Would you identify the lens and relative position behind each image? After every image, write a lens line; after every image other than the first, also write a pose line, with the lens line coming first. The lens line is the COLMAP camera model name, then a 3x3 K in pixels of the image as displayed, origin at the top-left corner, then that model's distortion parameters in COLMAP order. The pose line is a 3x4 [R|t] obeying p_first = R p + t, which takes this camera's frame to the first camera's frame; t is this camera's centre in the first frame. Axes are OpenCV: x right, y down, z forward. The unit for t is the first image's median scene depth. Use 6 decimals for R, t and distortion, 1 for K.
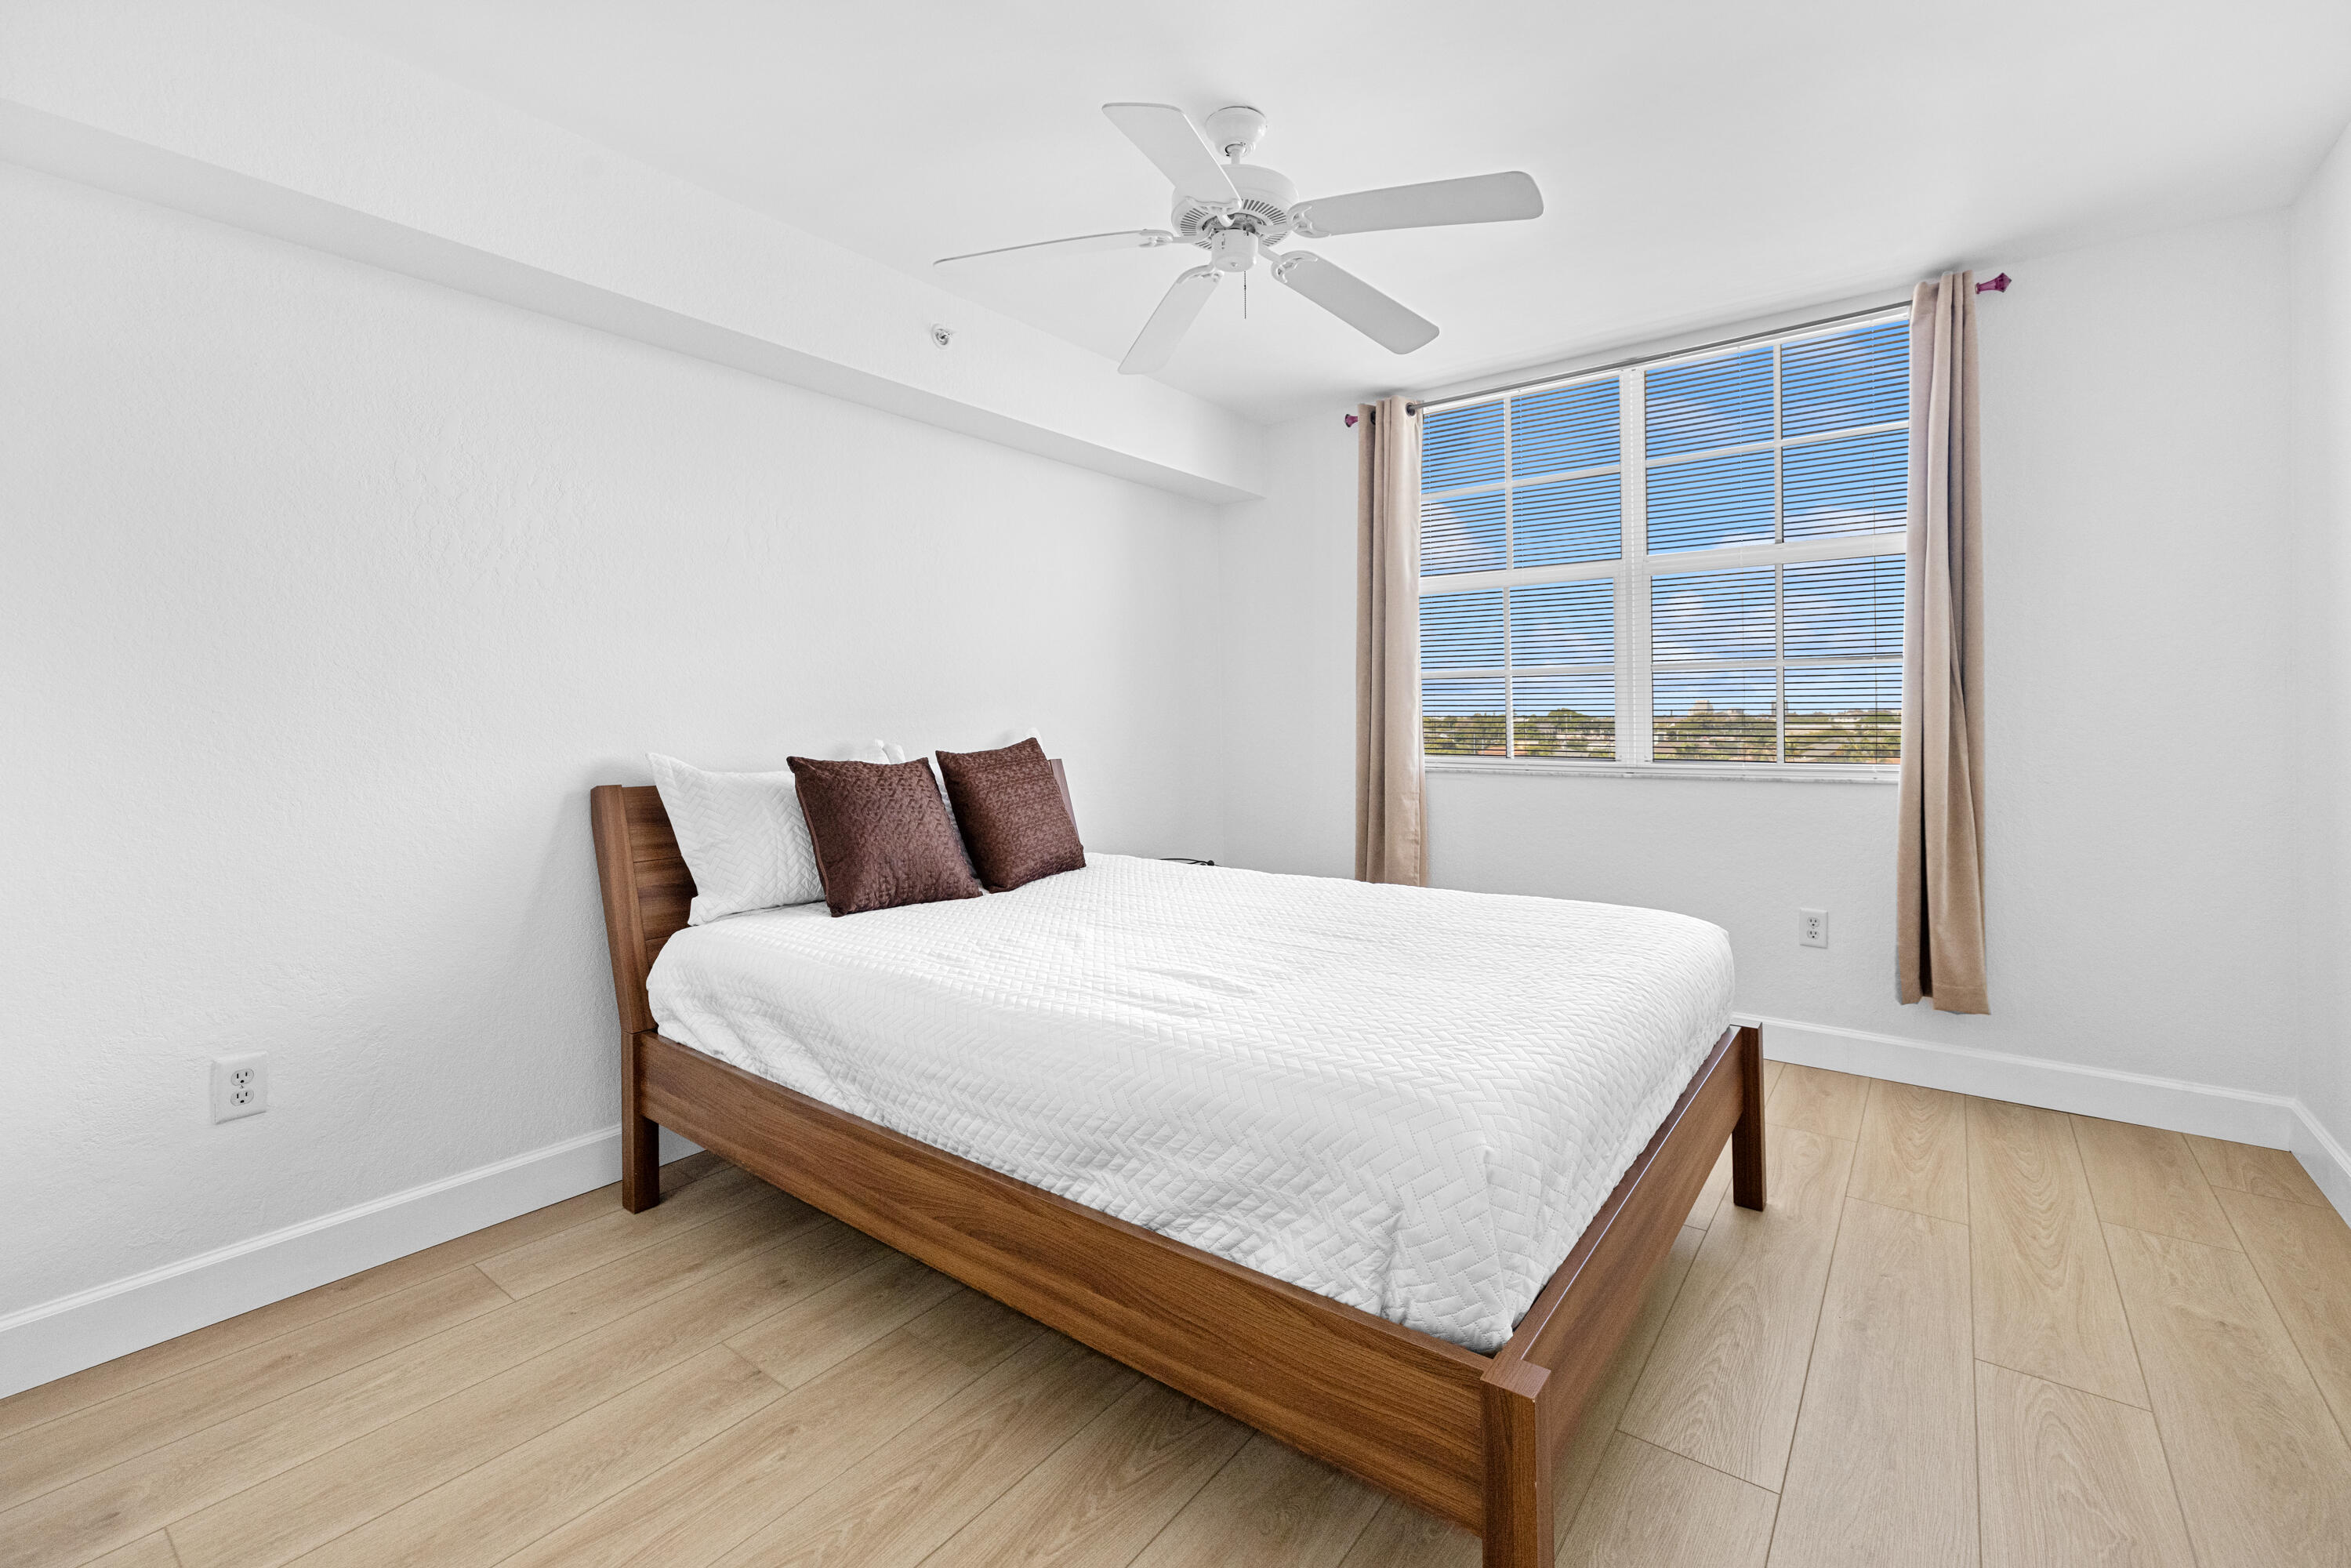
lens RADIAL K [[1008.6, 0, 1168.4], [0, 1008.6, 719.2], [0, 0, 1]] dist [-0.000509, 0.000519]
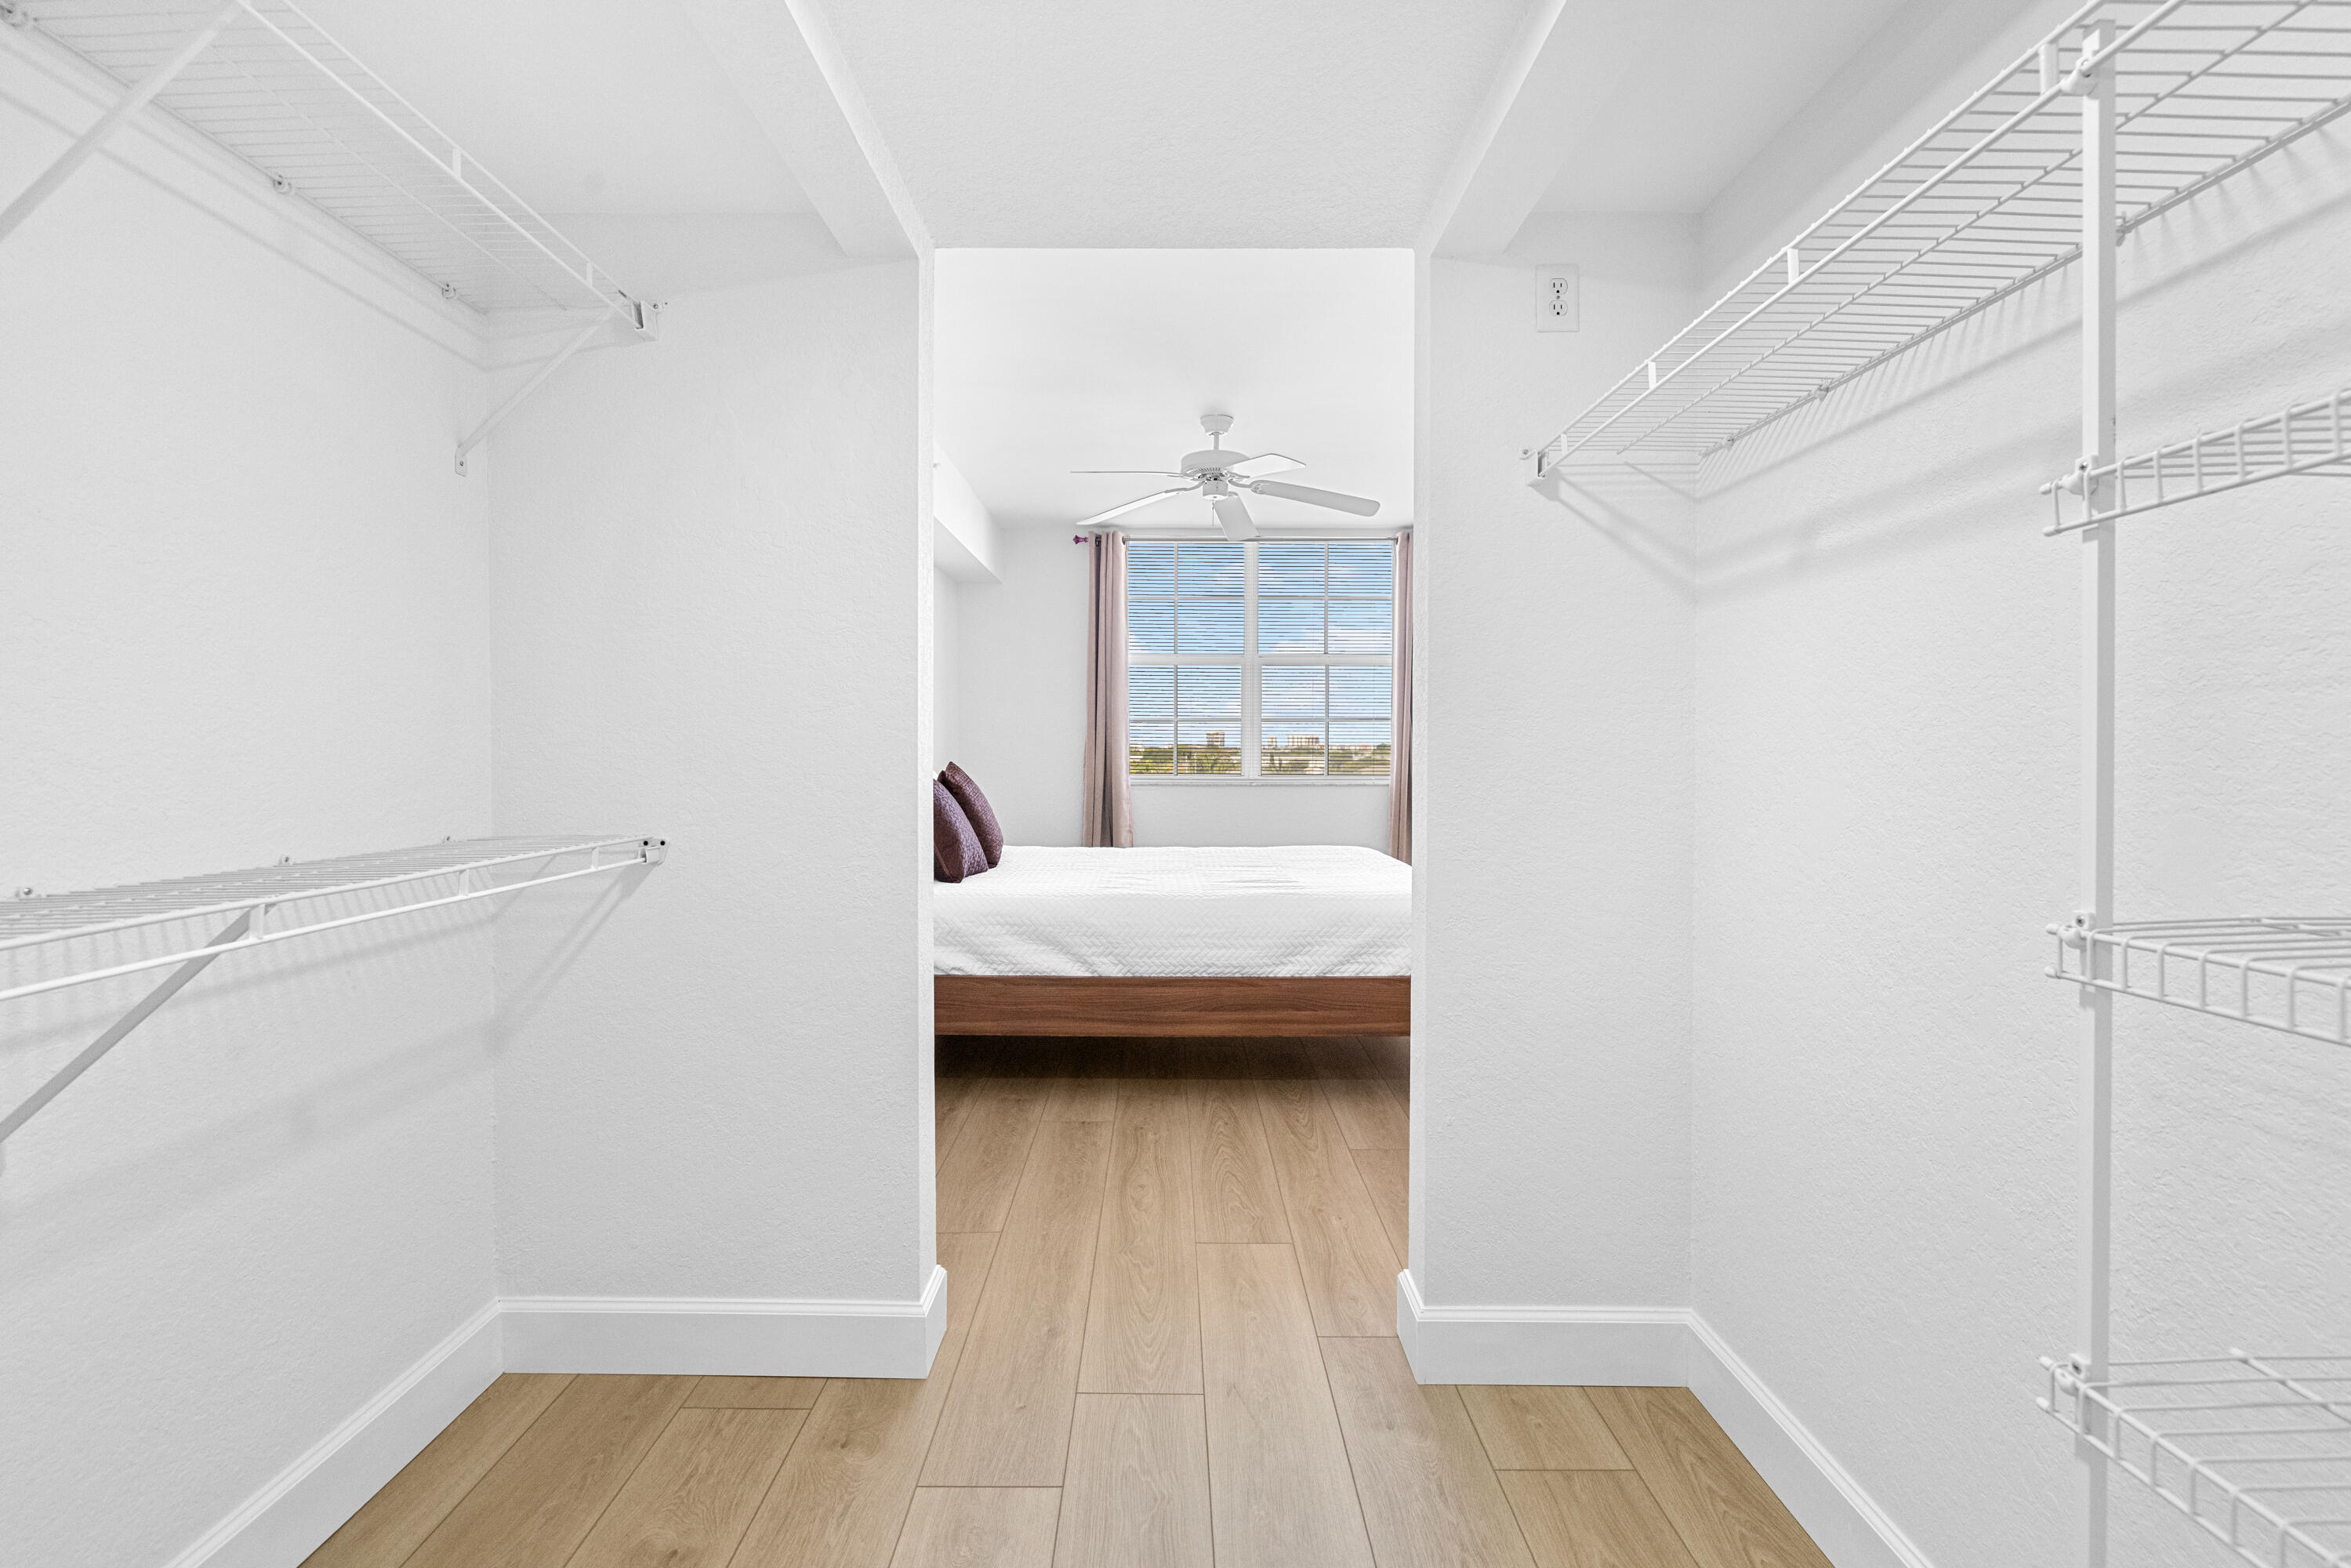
lens RADIAL K [[1008.6, 0, 1168.4], [0, 1008.6, 719.2], [0, 0, 1]] dist [-0.000509, 0.000519]
pose [[0.795511, 0.024228, 0.605454, -1.087989], [-0.009204, 0.999568, -0.027907, -0.005949], [-0.605869, 0.016628, 0.795391, -0.397145]]
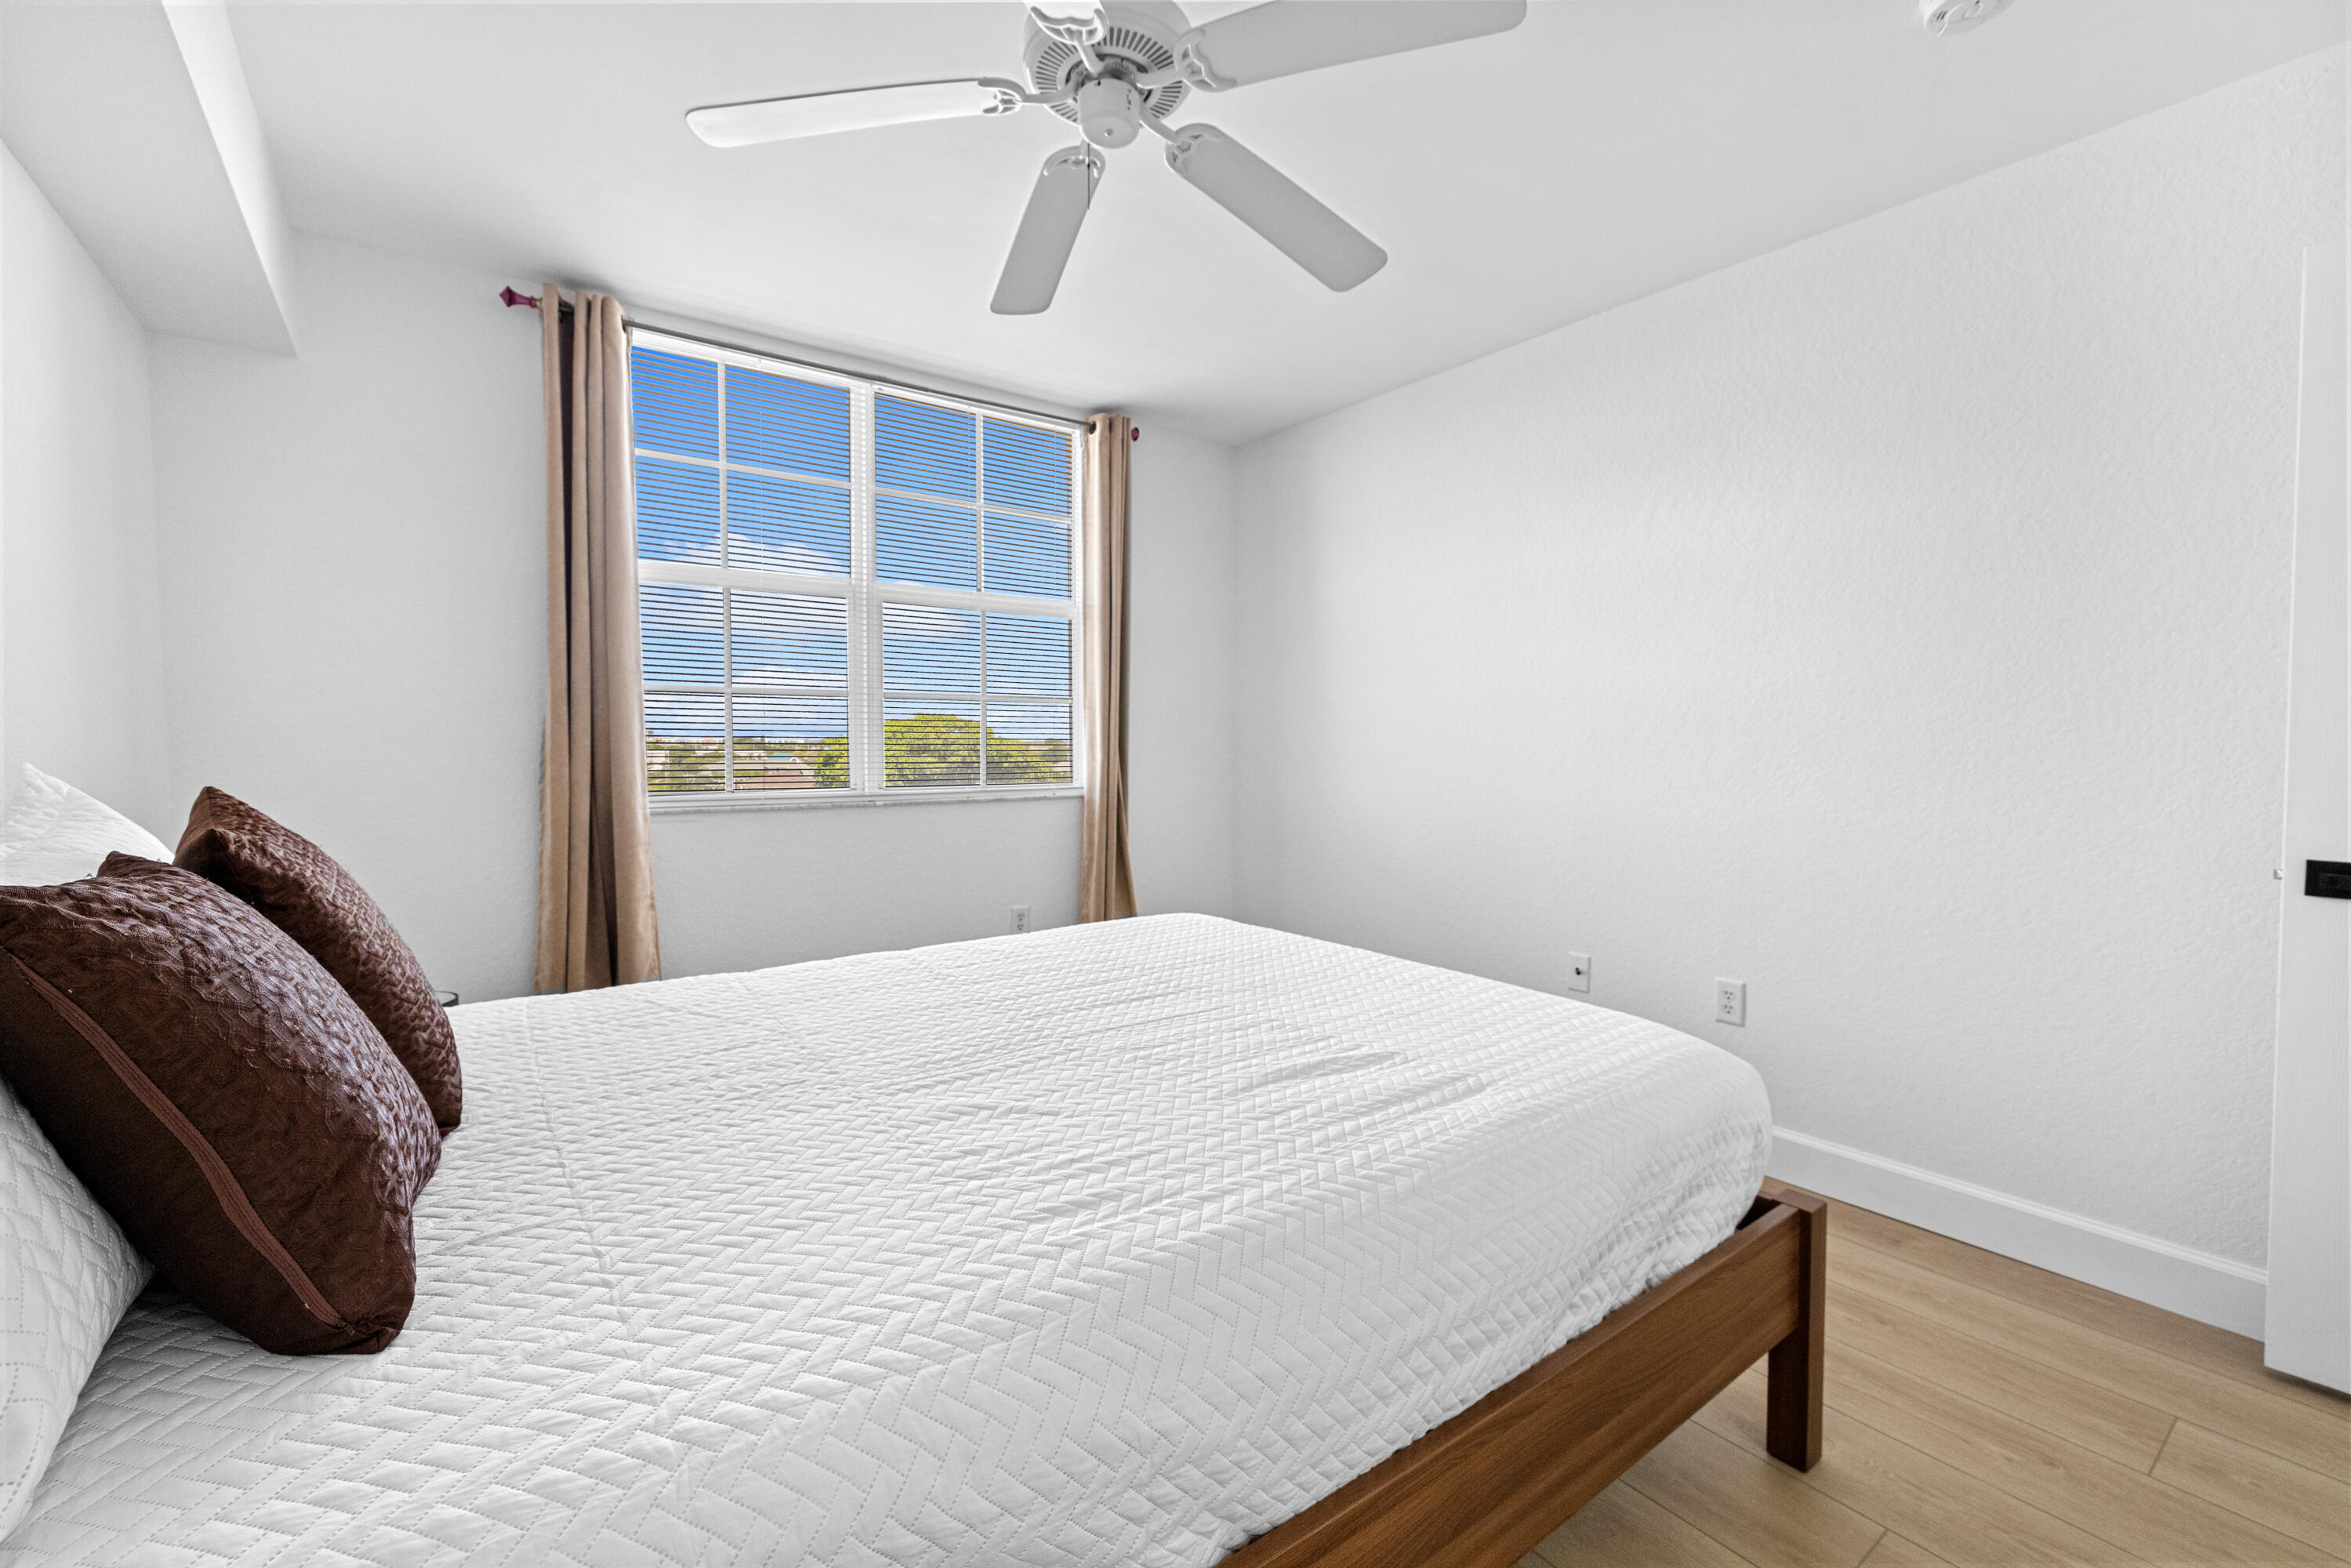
lens RADIAL K [[987.9, 0, 1173.2], [0, 987.9, 774.4], [0, 0, 1]] dist [0.000799, 0.000461]
pose [[0.283582, -0.025741, 0.958602, -0.627131], [-0.002271, 0.999619, 0.027514, -0.000816], [-0.958945, -0.009980, 0.283416, 0.732831]]
